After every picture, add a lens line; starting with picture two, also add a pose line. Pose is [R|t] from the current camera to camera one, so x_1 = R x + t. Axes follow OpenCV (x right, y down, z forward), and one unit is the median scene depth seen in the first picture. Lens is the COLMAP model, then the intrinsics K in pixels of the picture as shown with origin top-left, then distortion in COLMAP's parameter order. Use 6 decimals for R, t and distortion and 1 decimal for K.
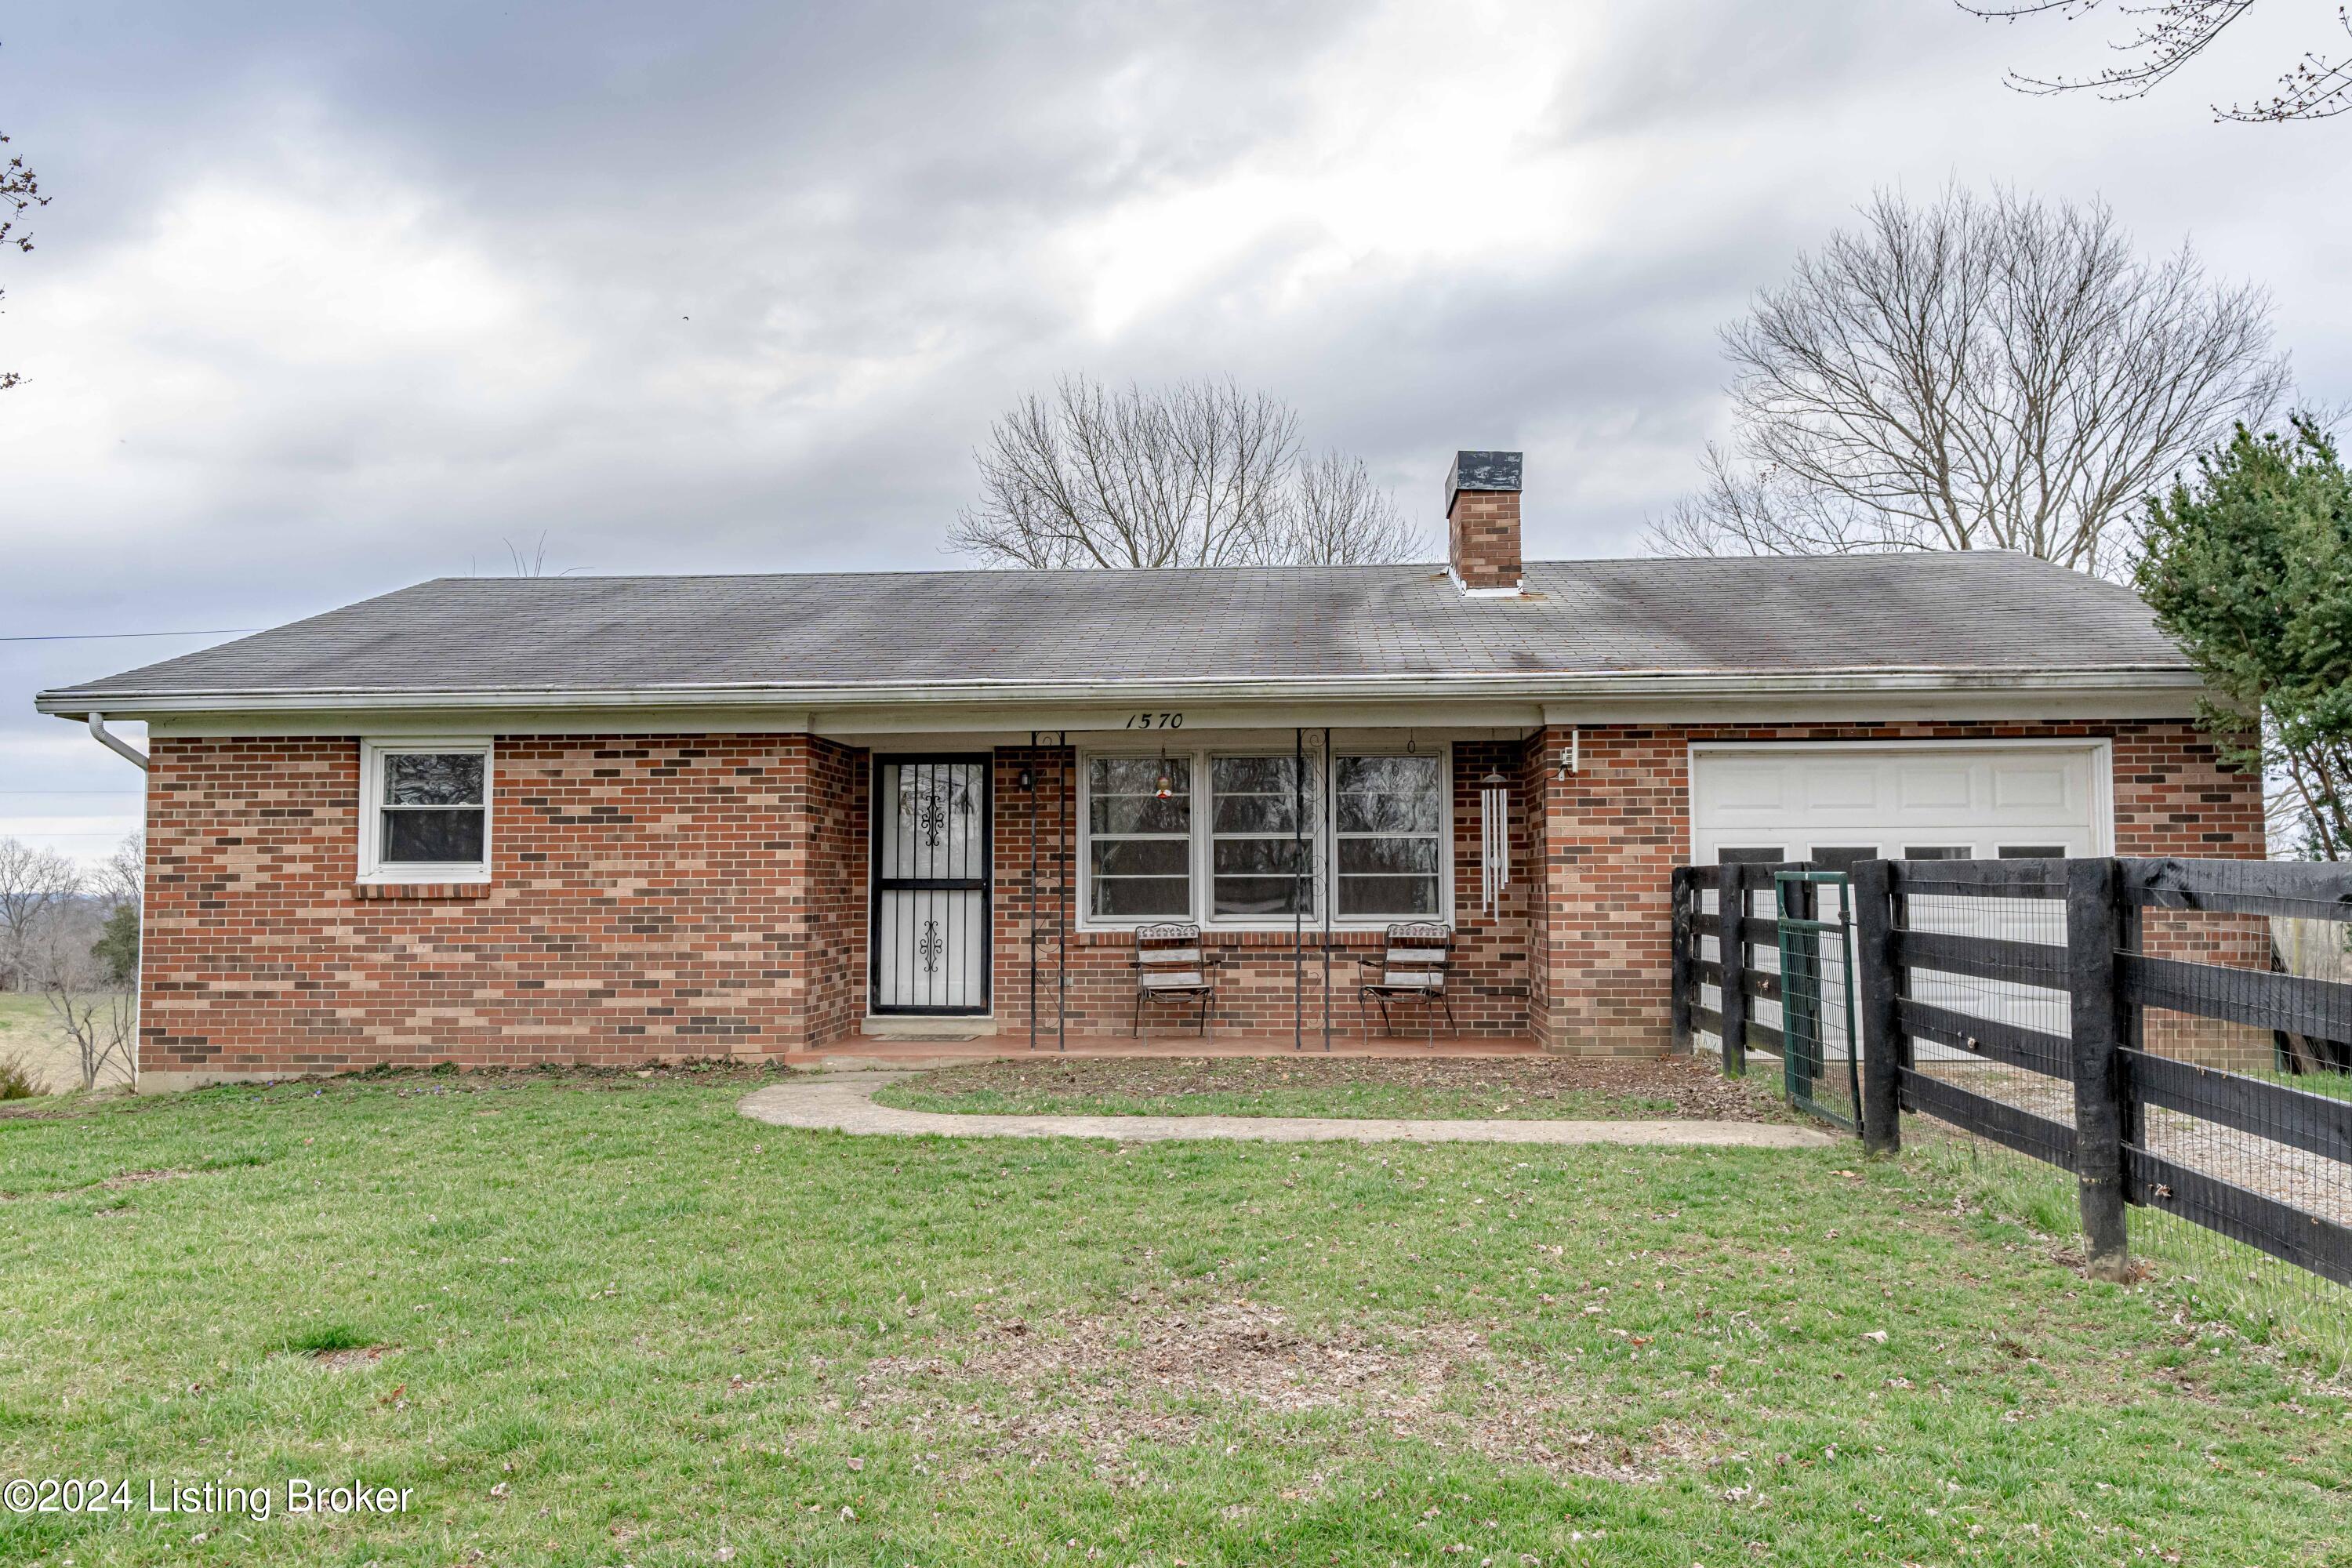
lens RADIAL K [[1739.5, 0, 1198.5], [0, 1739.5, 780.2], [0, 0, 1]] dist [0.005488, -0.000950]
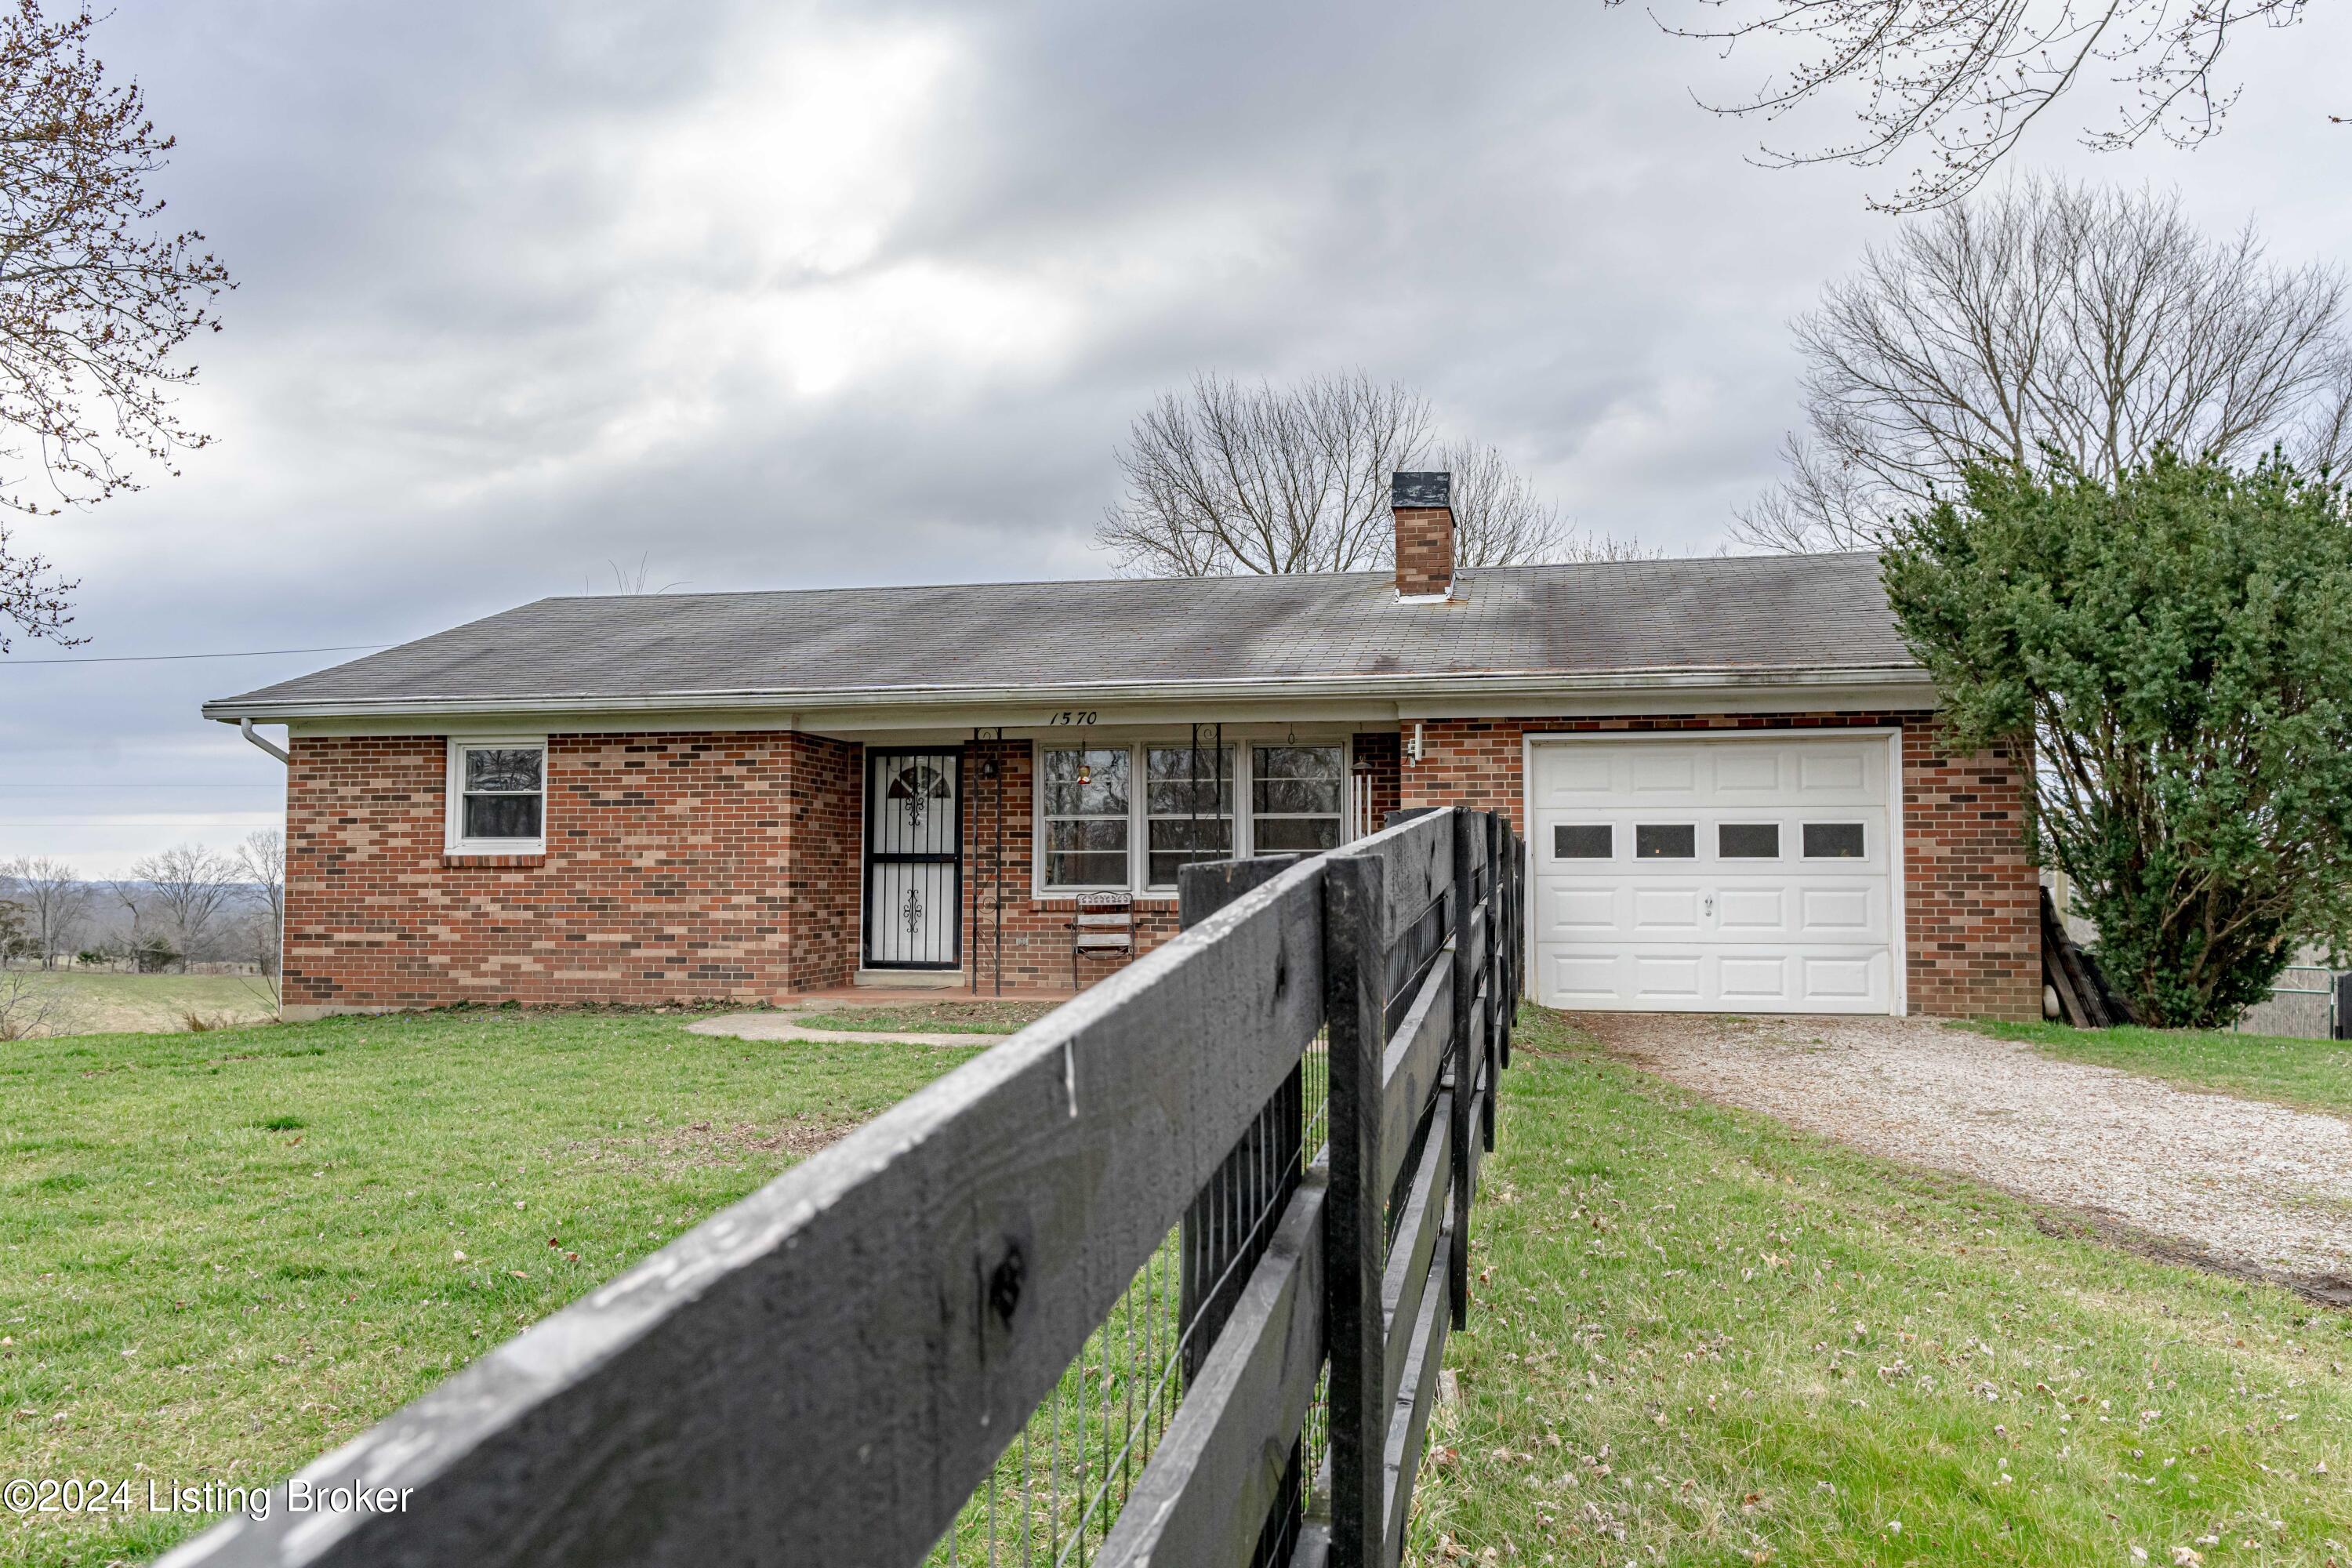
lens RADIAL K [[1816.7, 0, 1198.1], [0, 1816.7, 780.2], [0, 0, 1]] dist [-0.001592, 0.004463]
pose [[0.991575, -0.003358, -0.129491, 0.214536], [0.004004, 0.999981, 0.004729, 0.002419], [0.129473, -0.005207, 0.991569, -0.208100]]
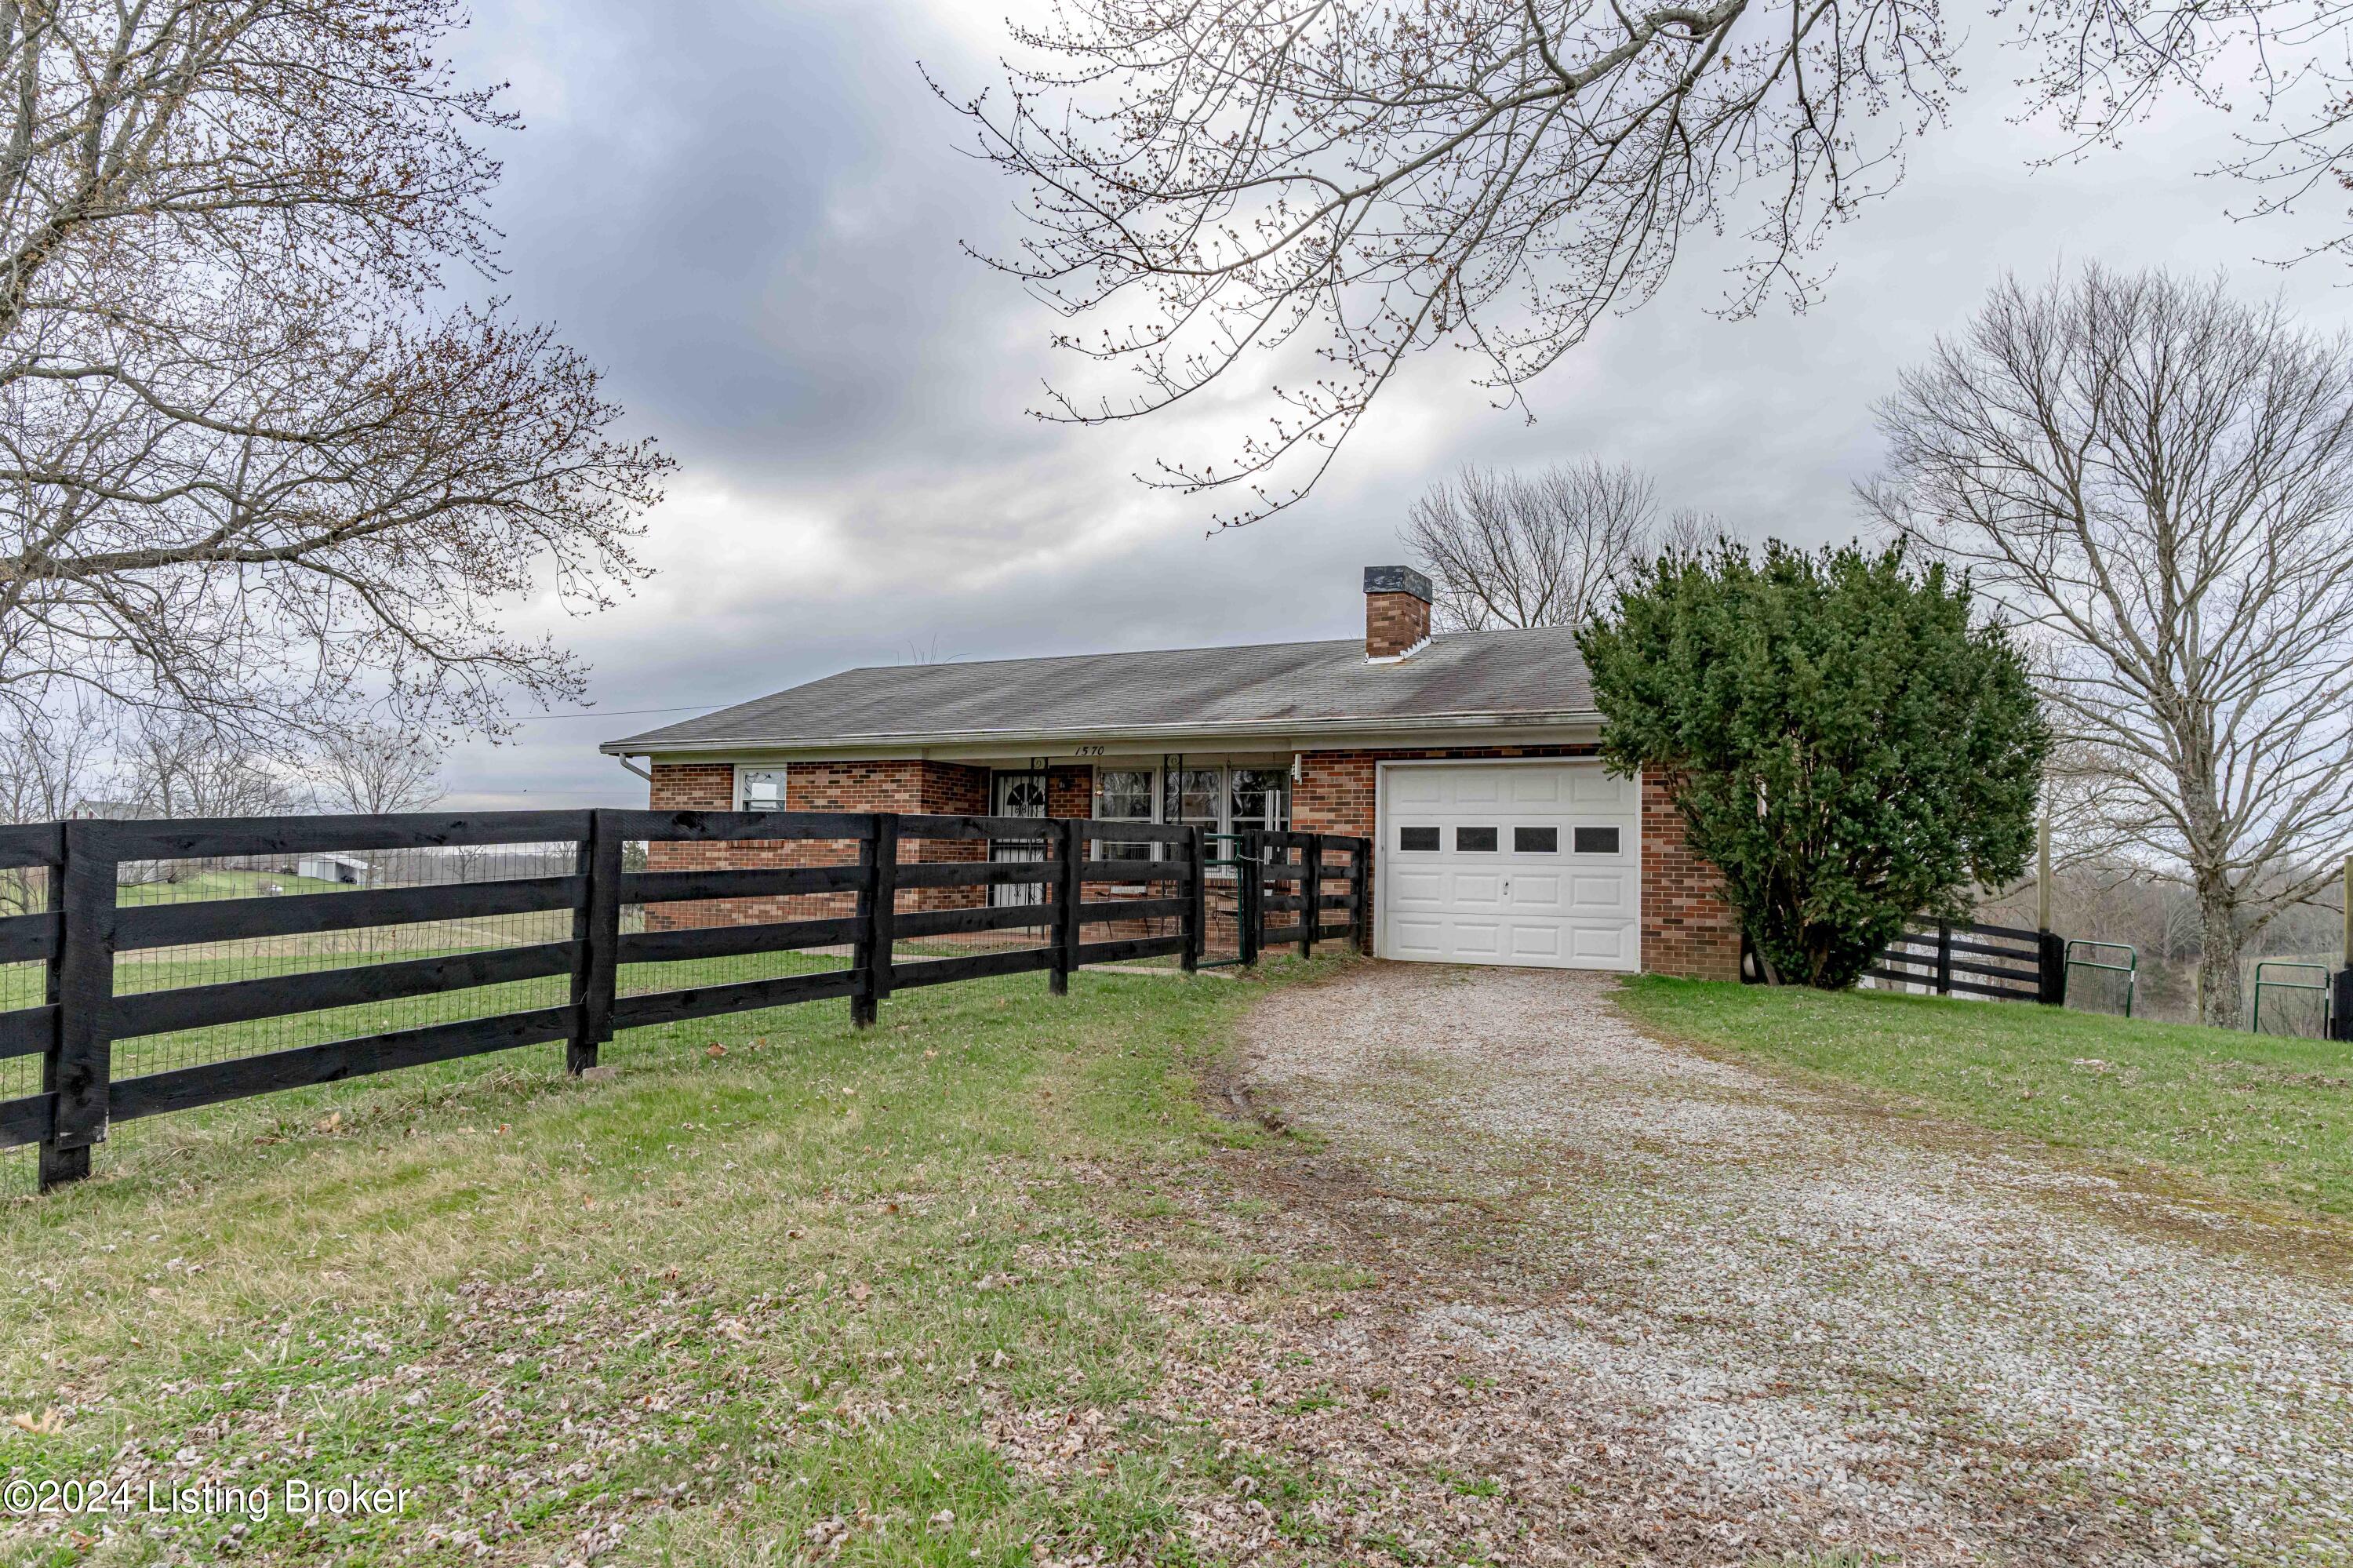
lens RADIAL K [[1479.8, 0, 1176.5], [0, 1479.8, 784.0], [0, 0, 1]] dist [-0.003061, -0.001234]
pose [[0.913315, -0.003170, -0.407243, 0.639911], [0.003271, 0.999995, -0.000449, -0.000150], [0.407242, -0.000922, 0.913320, -0.299212]]
